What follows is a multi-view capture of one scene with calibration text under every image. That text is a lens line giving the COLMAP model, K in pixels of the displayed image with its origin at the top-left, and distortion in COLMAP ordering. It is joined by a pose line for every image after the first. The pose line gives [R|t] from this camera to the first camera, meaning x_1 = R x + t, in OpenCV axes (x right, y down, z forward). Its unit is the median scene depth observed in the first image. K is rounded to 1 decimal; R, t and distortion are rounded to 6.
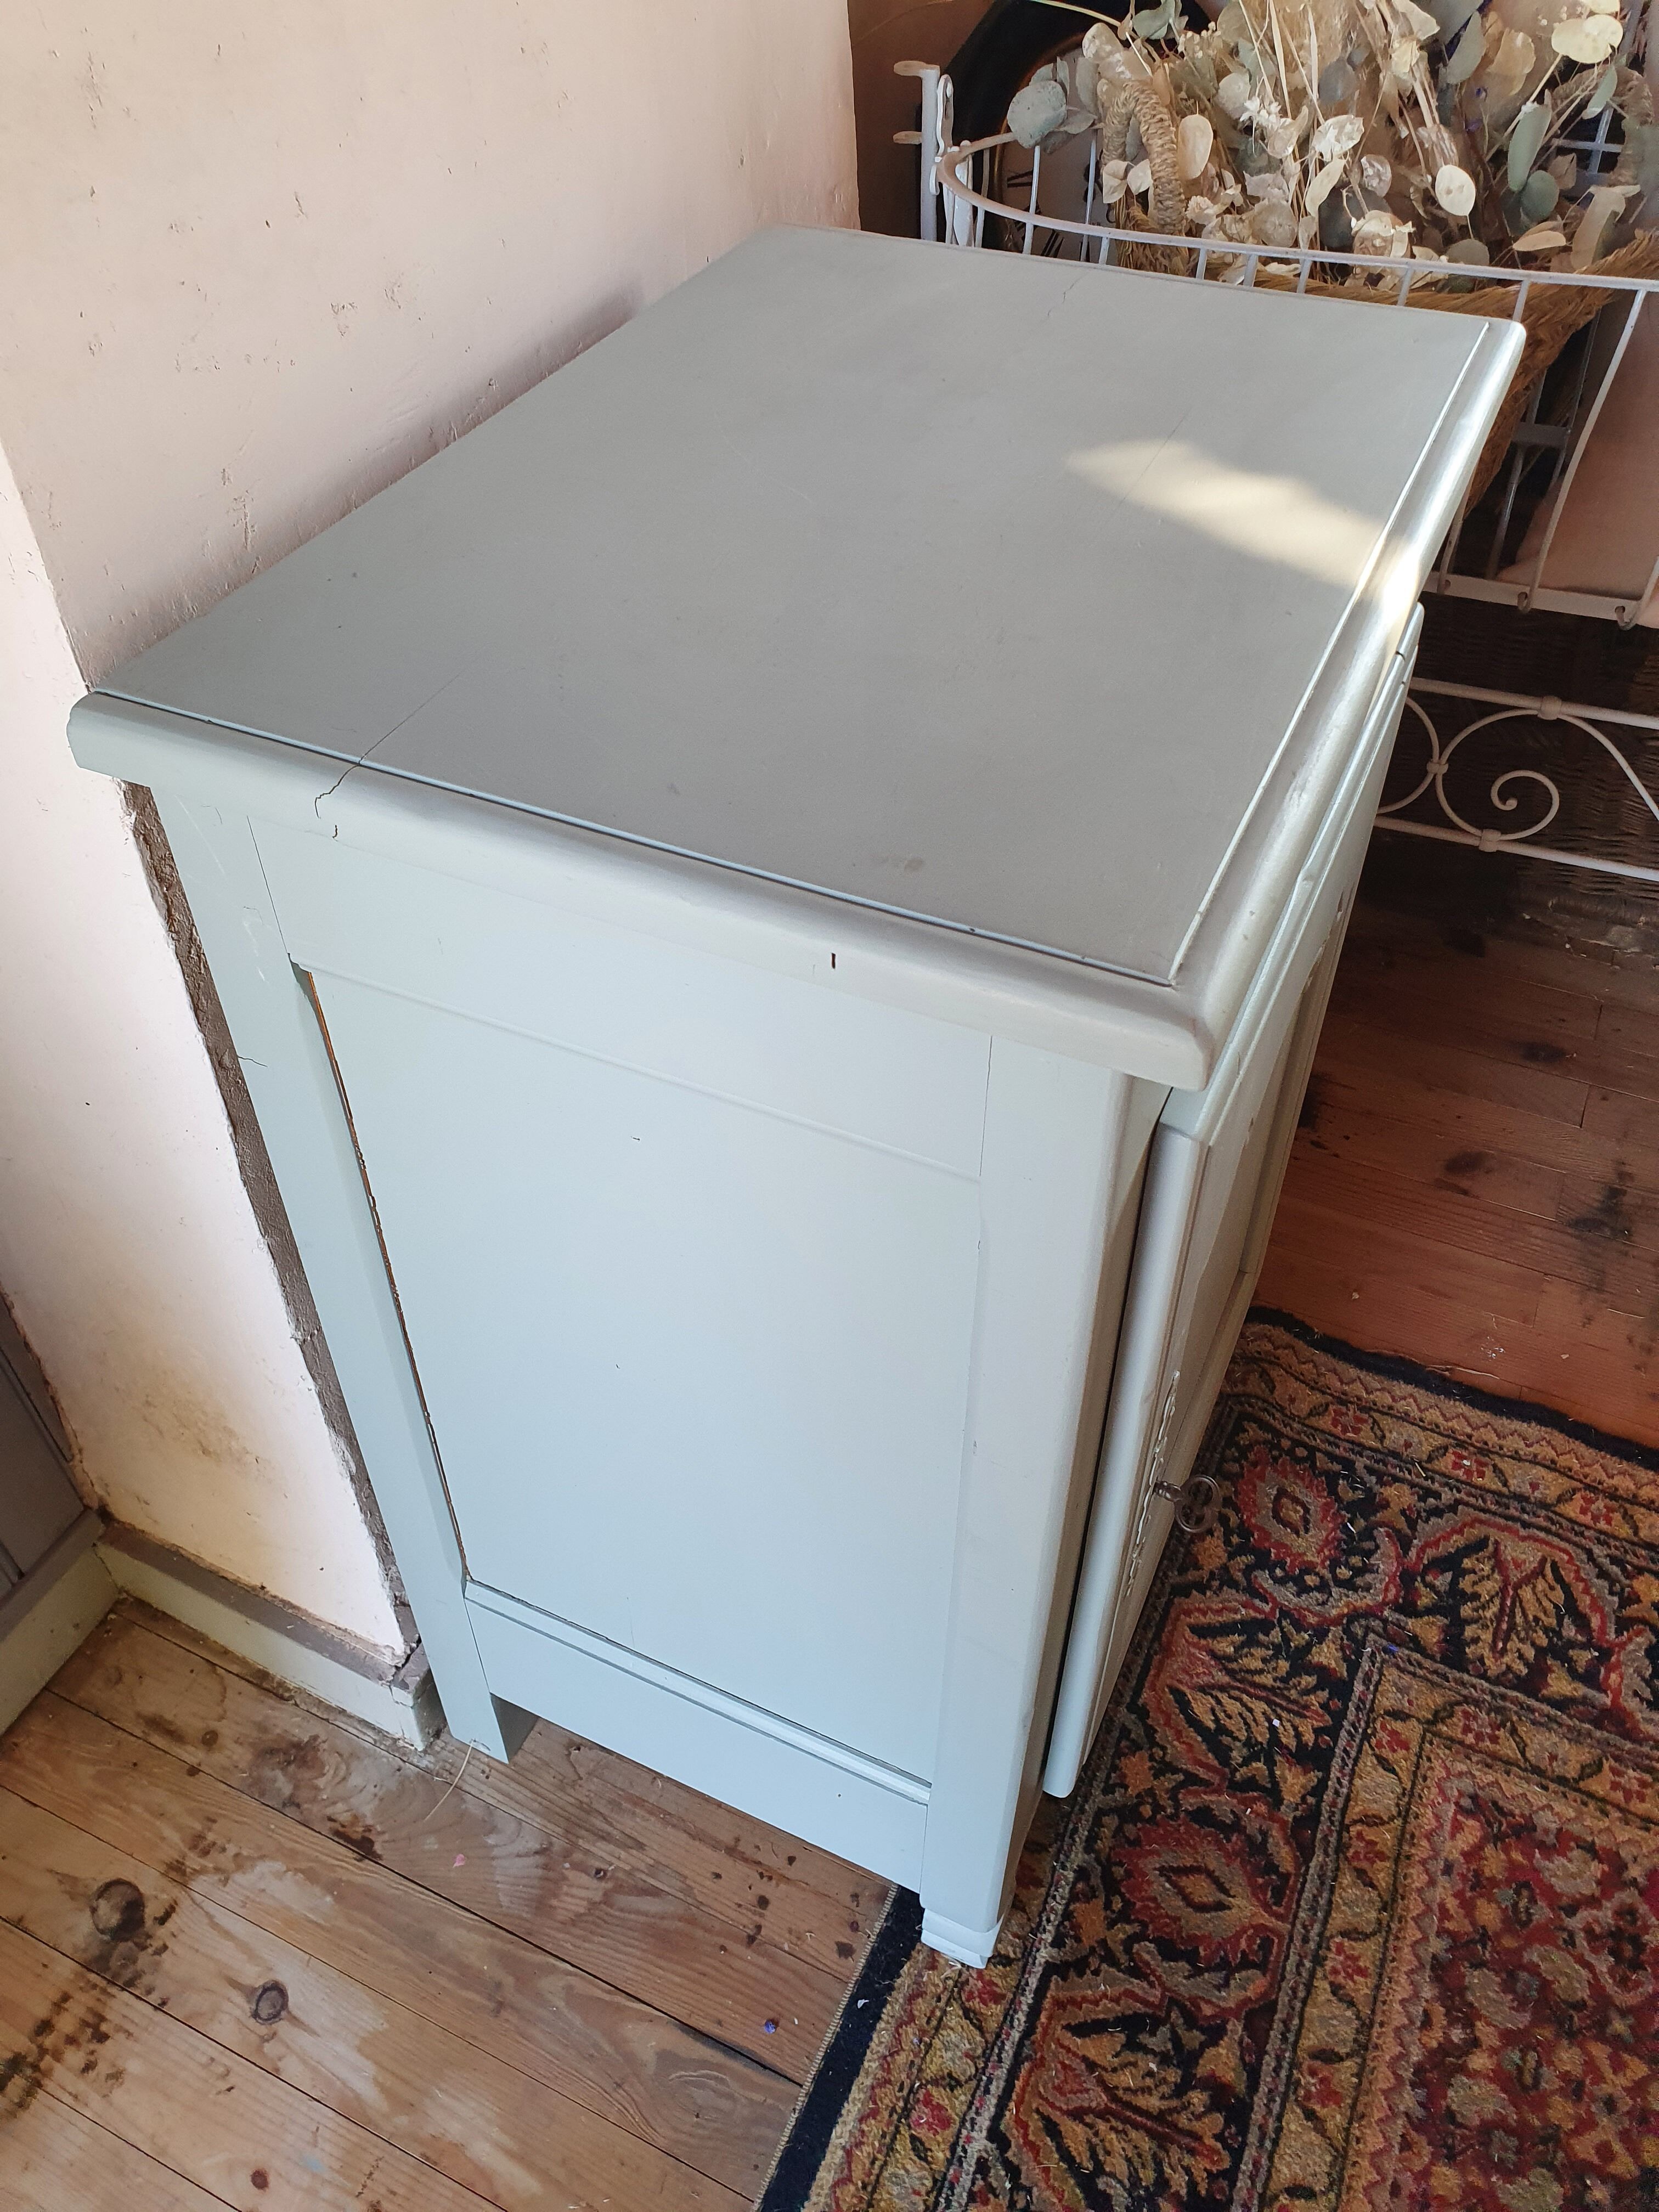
lens RADIAL K [[1728.0, 0, 797.6], [0, 1728.0, 1105.6], [0, 0, 1]] dist [0.041324, 0.011458]
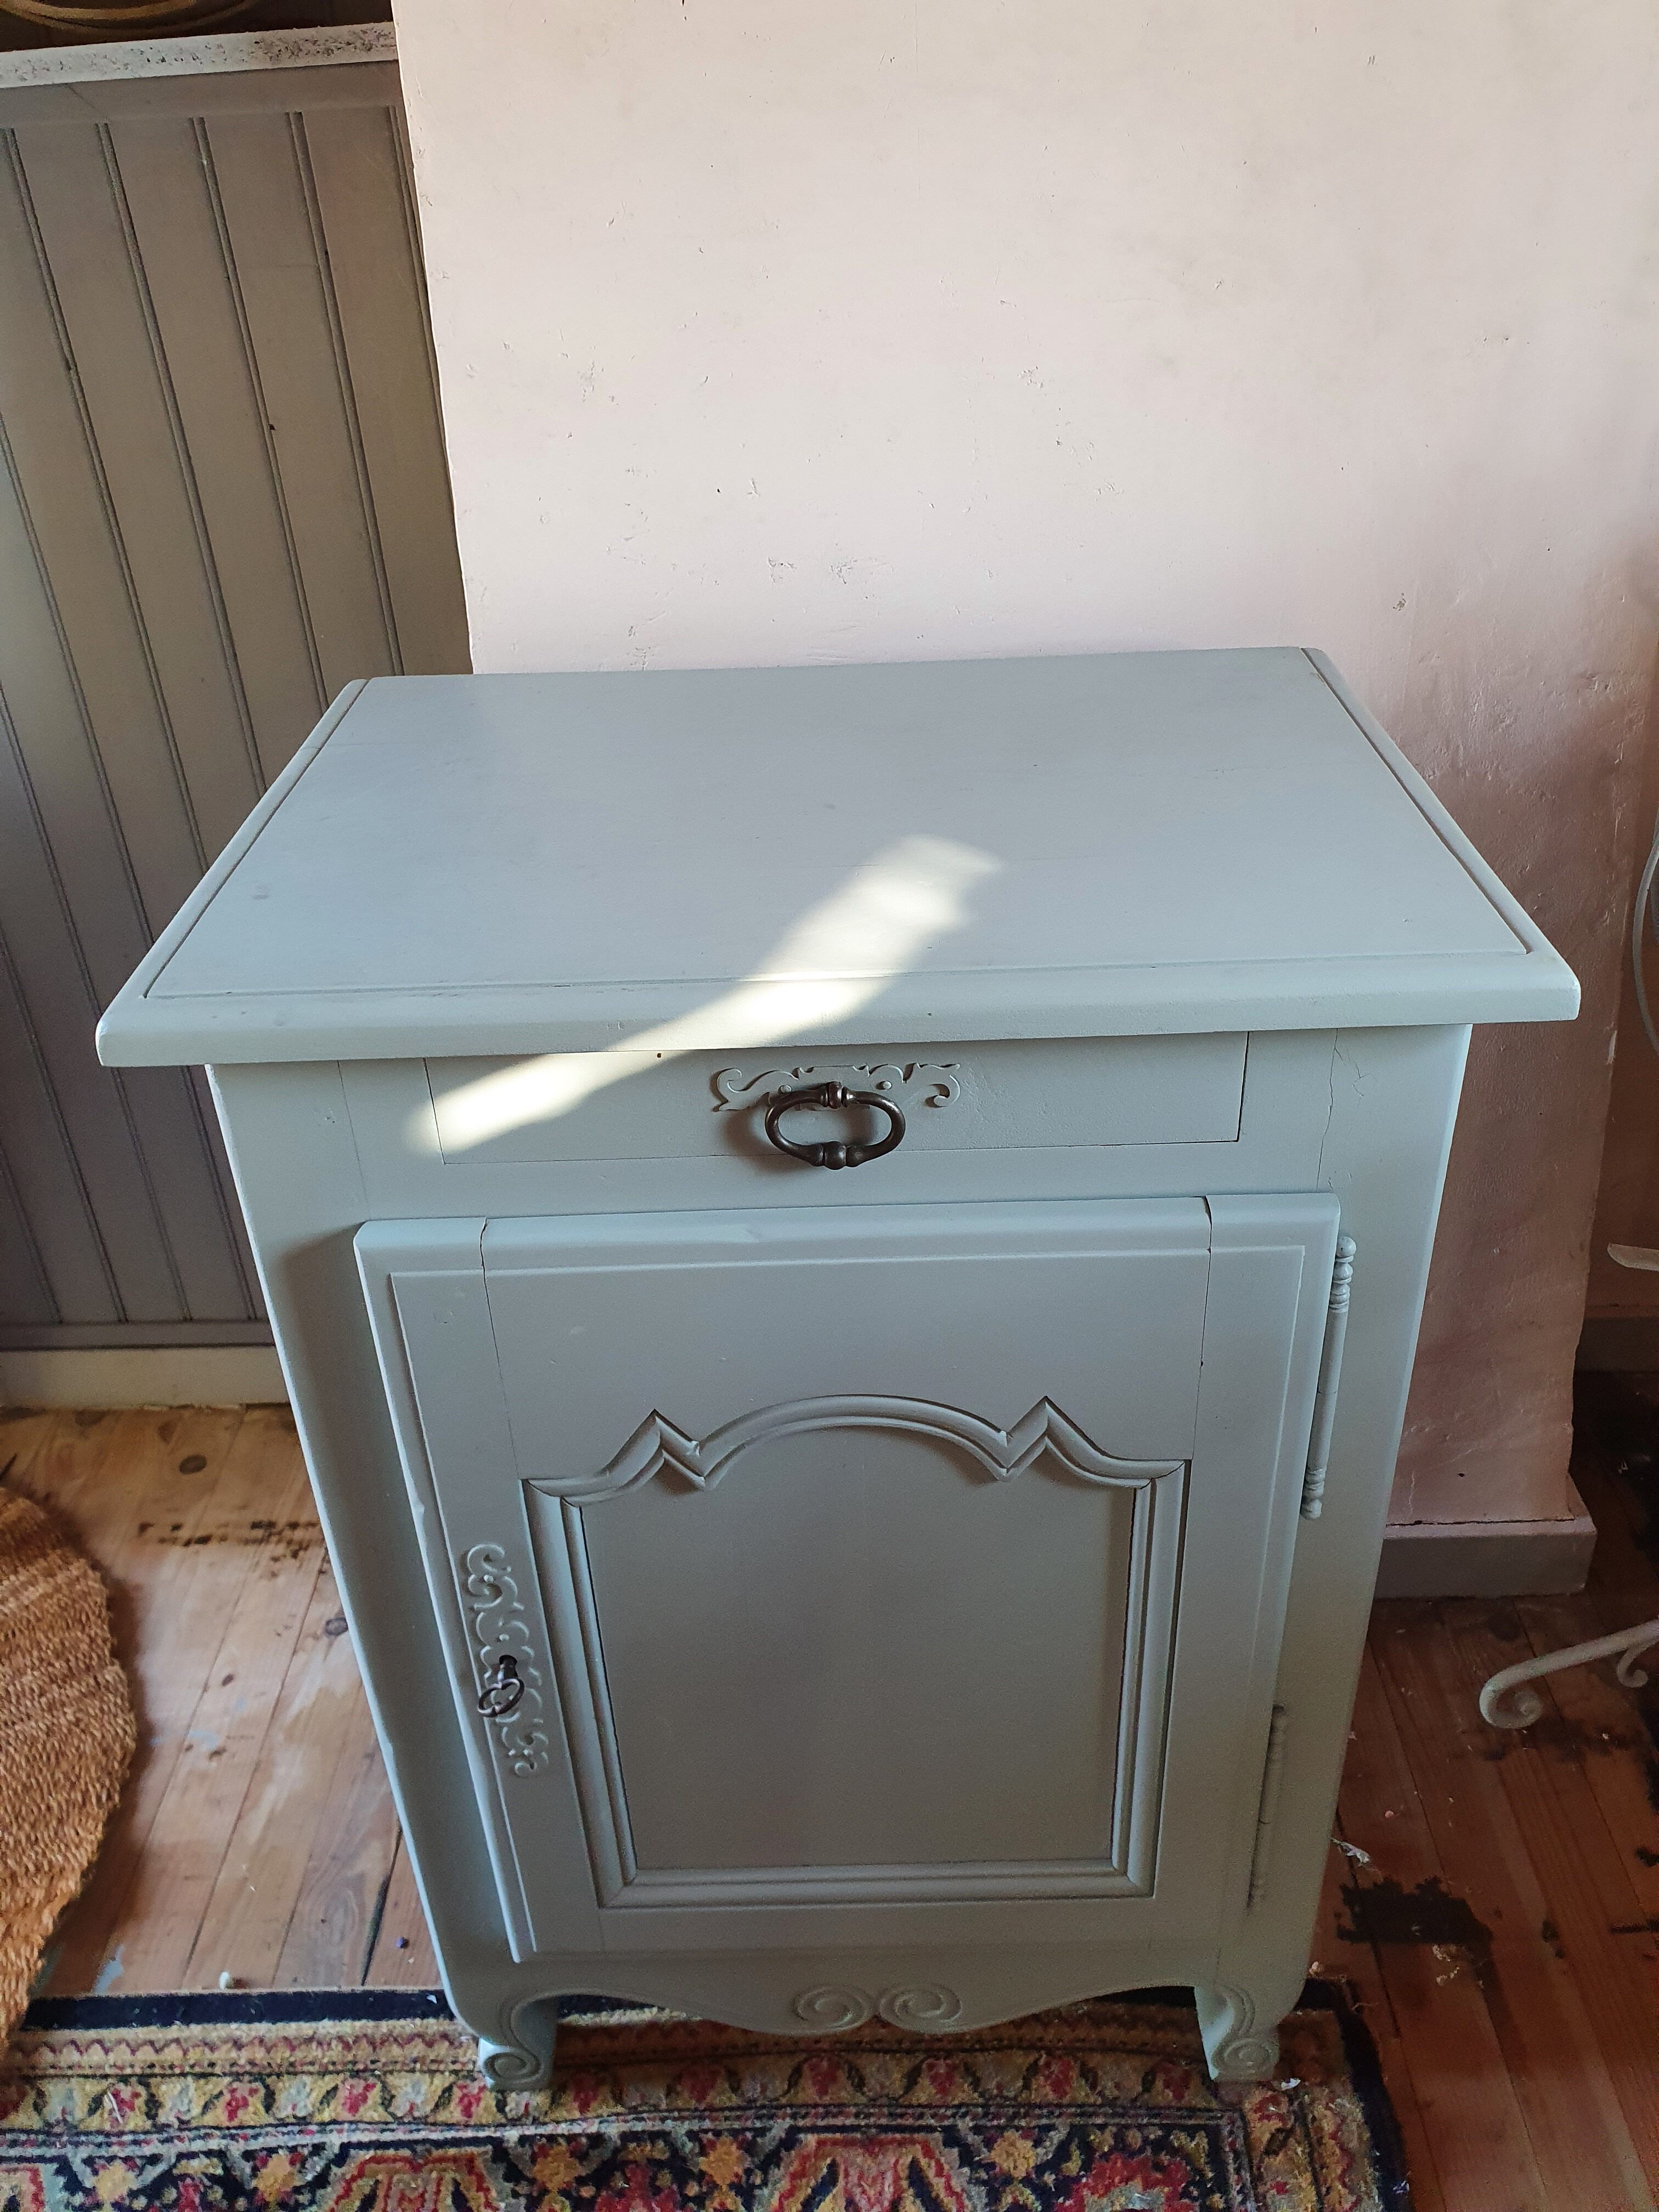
lens RADIAL K [[1728.0, 0, 797.6], [0, 1728.0, 1105.6], [0, 0, 1]] dist [0.041324, 0.011458]
pose [[0.412049, 0.478708, -0.775277, 0.743196], [-0.588714, 0.789289, 0.174467, -0.276920], [0.695436, 0.384527, 0.607048, 0.267513]]
